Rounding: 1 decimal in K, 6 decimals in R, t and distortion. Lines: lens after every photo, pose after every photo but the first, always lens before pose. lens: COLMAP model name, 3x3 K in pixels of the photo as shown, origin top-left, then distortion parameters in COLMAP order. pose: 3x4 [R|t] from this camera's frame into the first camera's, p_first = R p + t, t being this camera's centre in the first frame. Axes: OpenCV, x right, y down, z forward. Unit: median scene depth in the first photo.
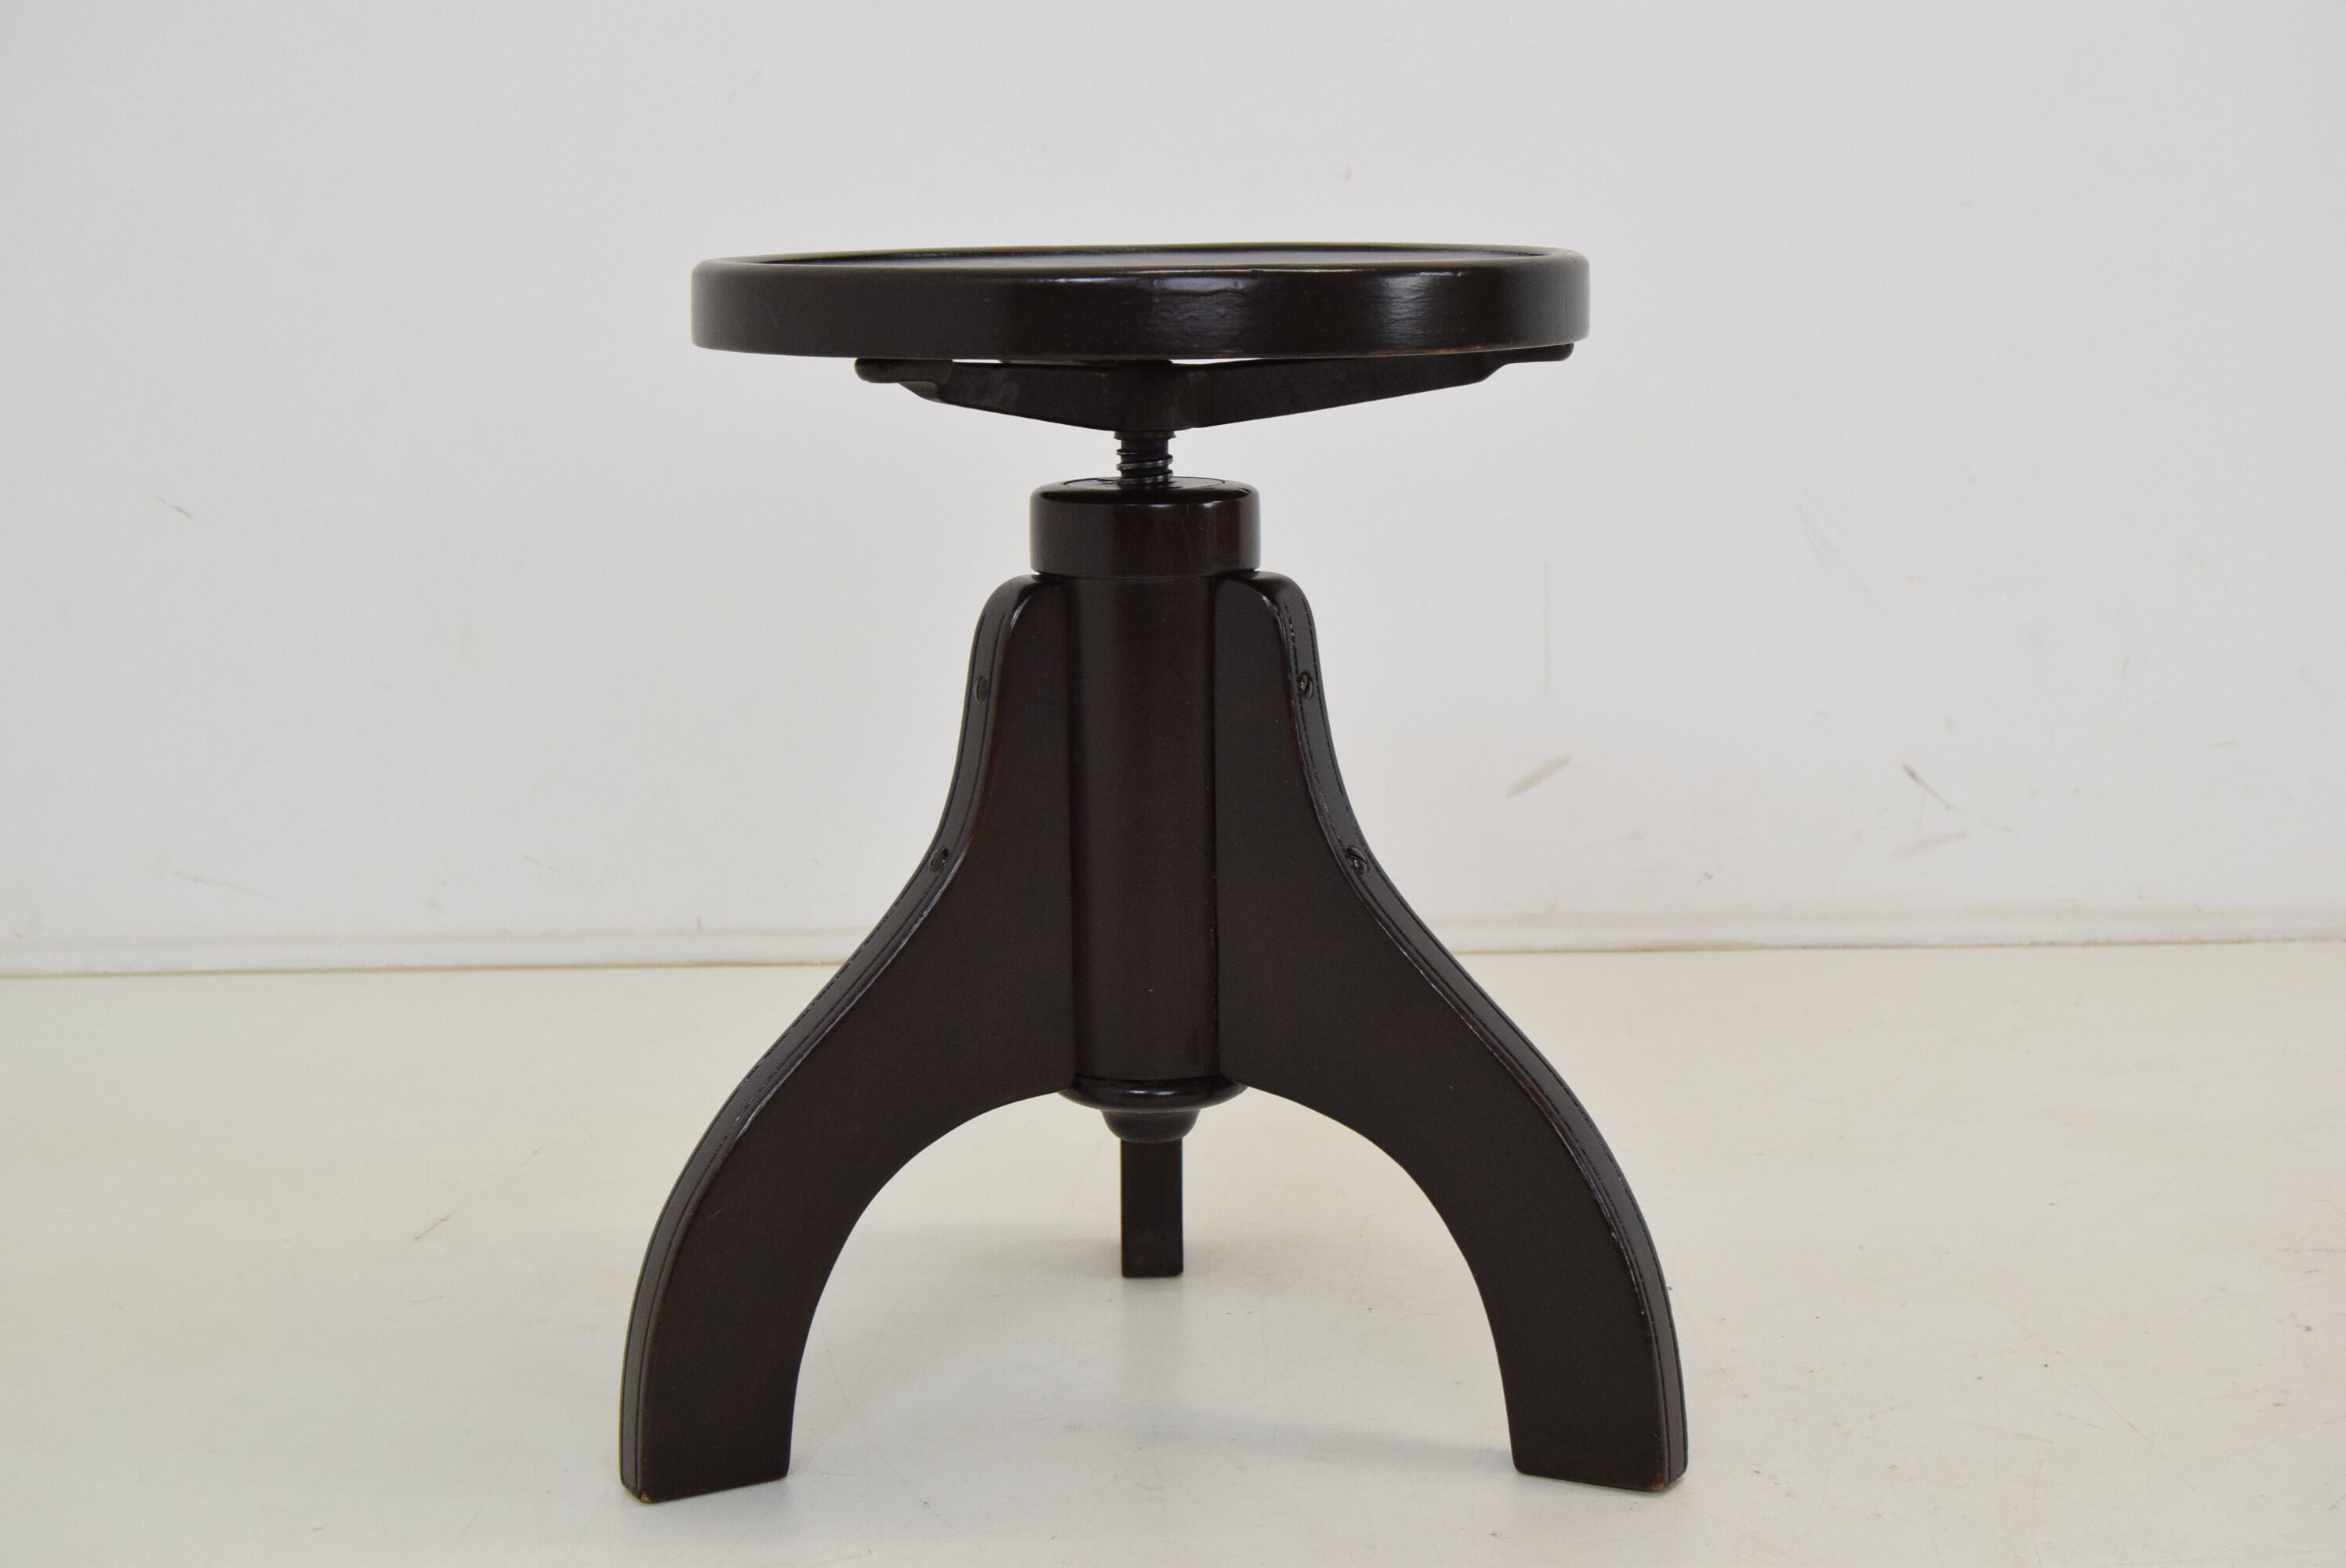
lens RADIAL K [[3706.4, 0, 1173.0], [0, 3706.4, 784.0], [0, 0, 1]] dist [-0.041821, -0.036731]
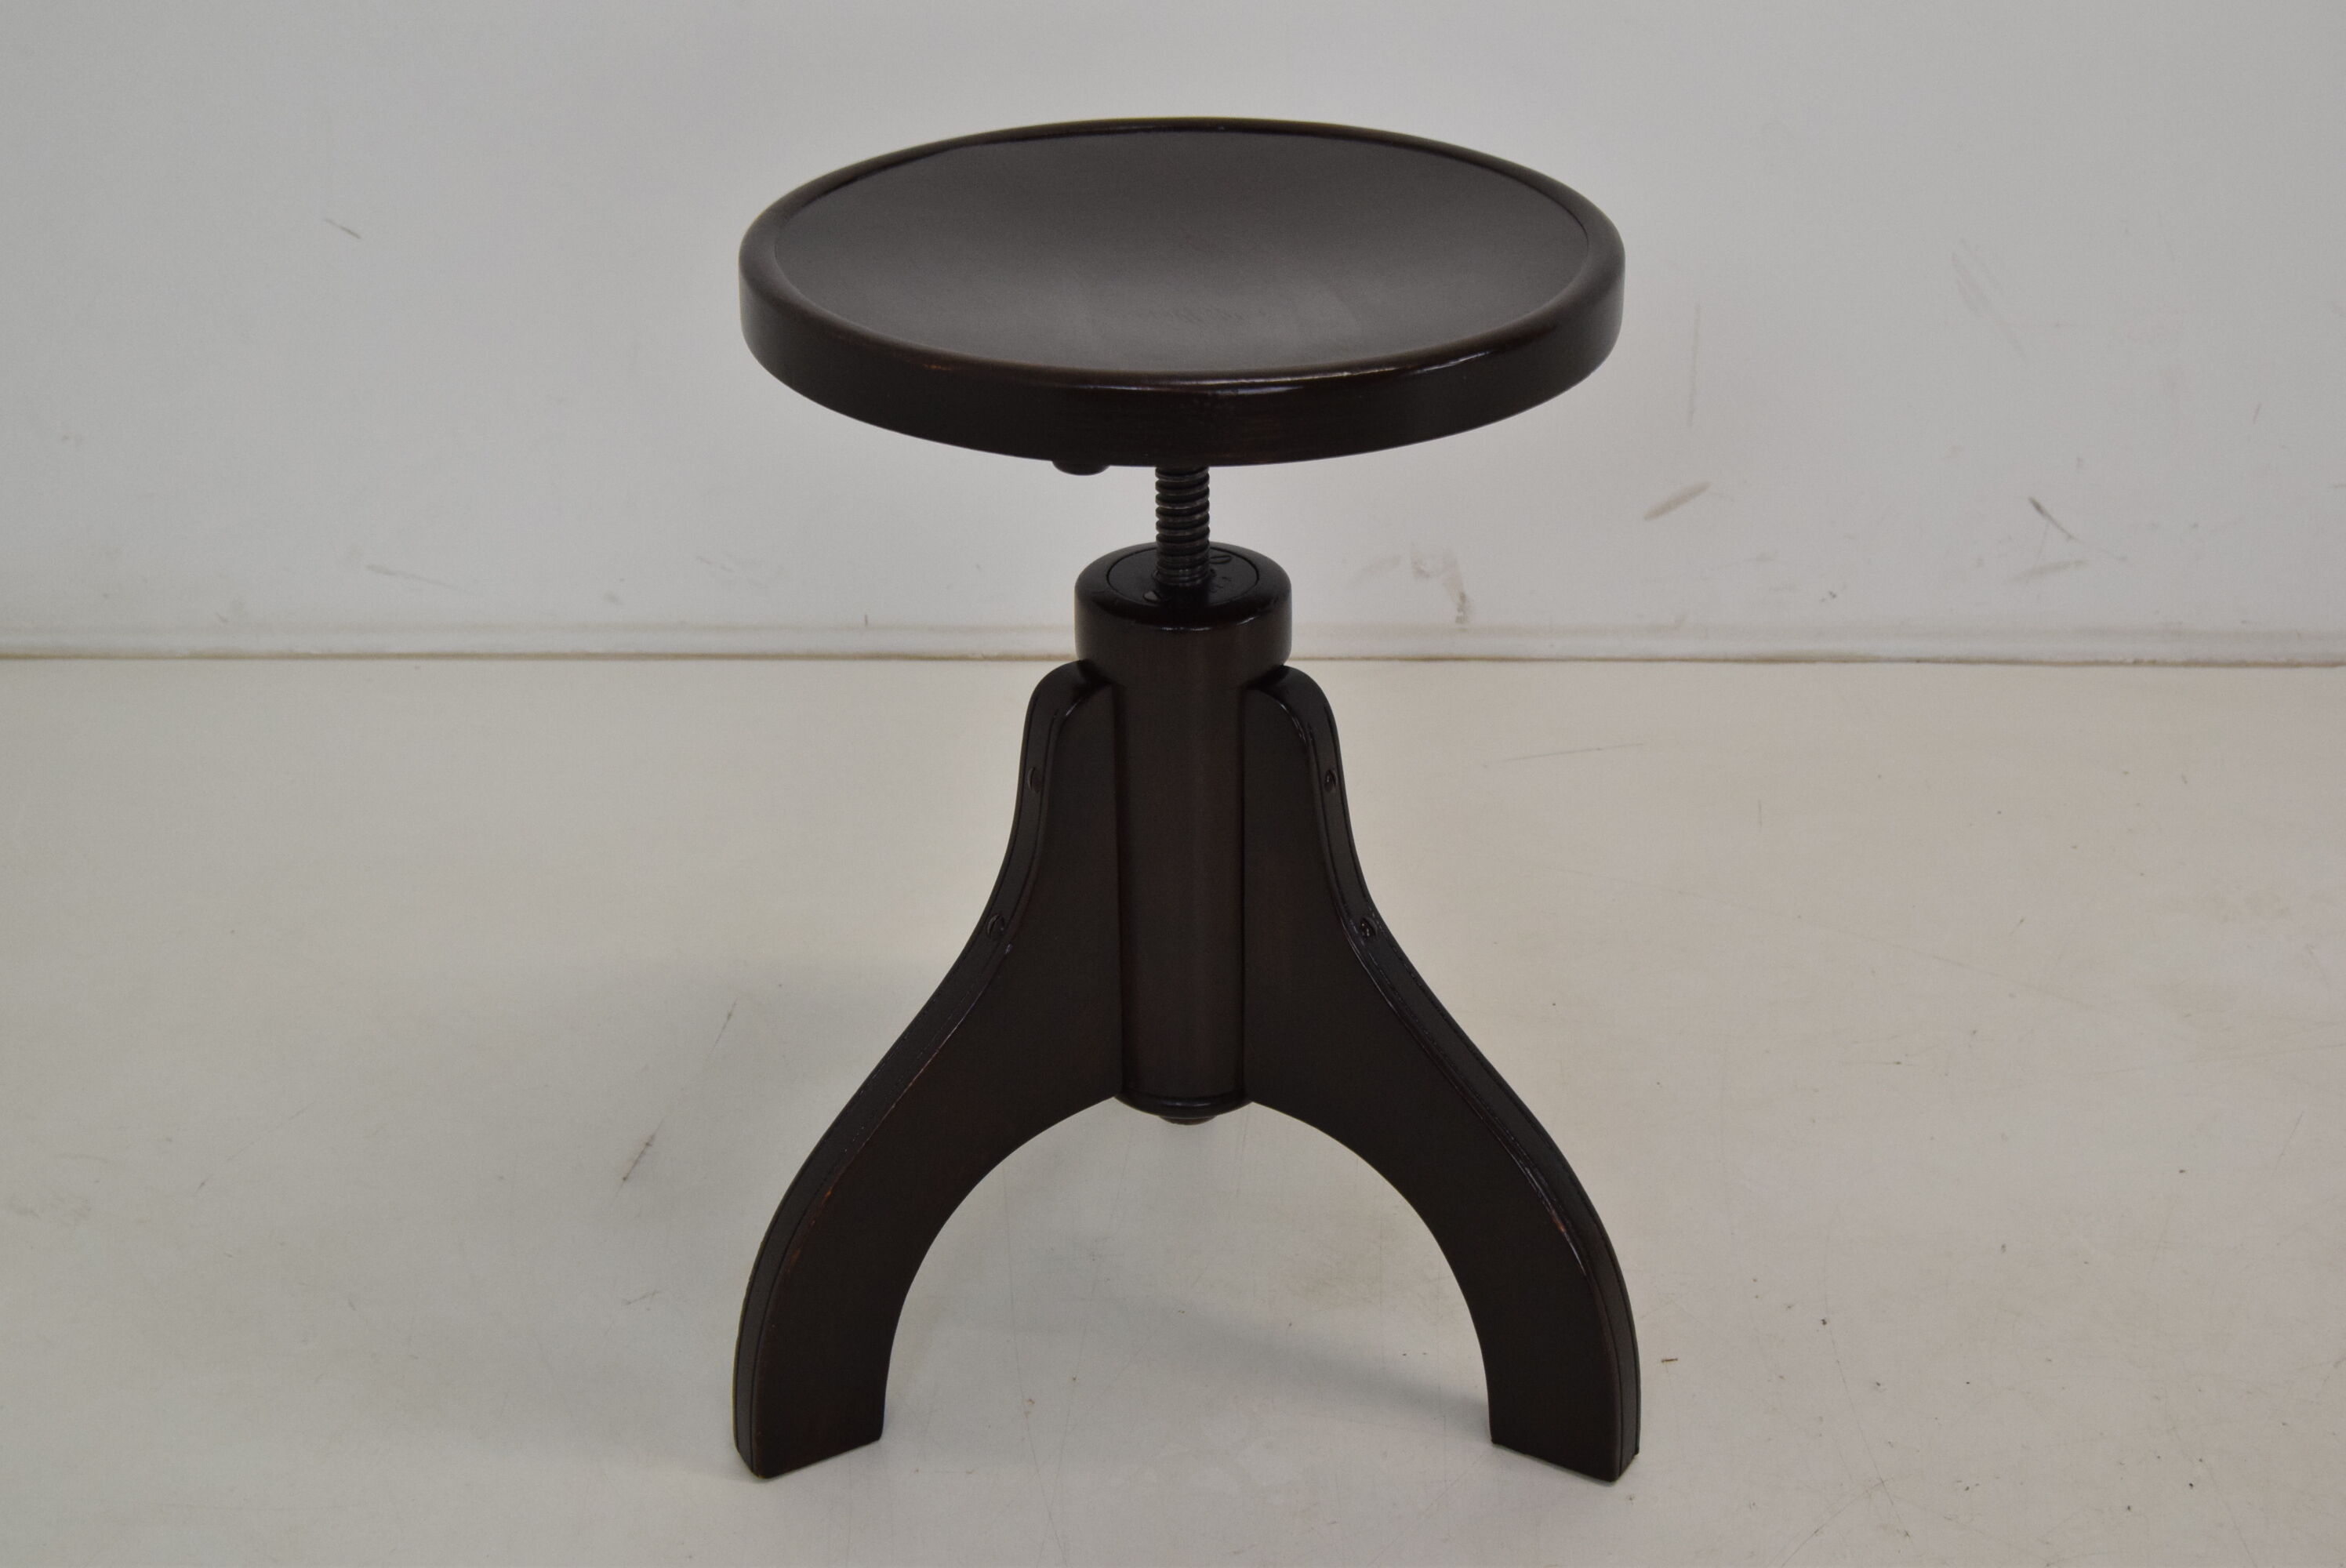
lens RADIAL K [[3128.5, 0, 1173.0], [0, 3128.5, 784.0], [0, 0, 1]] dist [-0.064692, 0.057311]
pose [[0.999773, 0.017452, -0.012193, -0.029573], [-0.012686, 0.948300, 0.317123, -0.200782], [0.017097, -0.316896, 0.948306, 0.146704]]
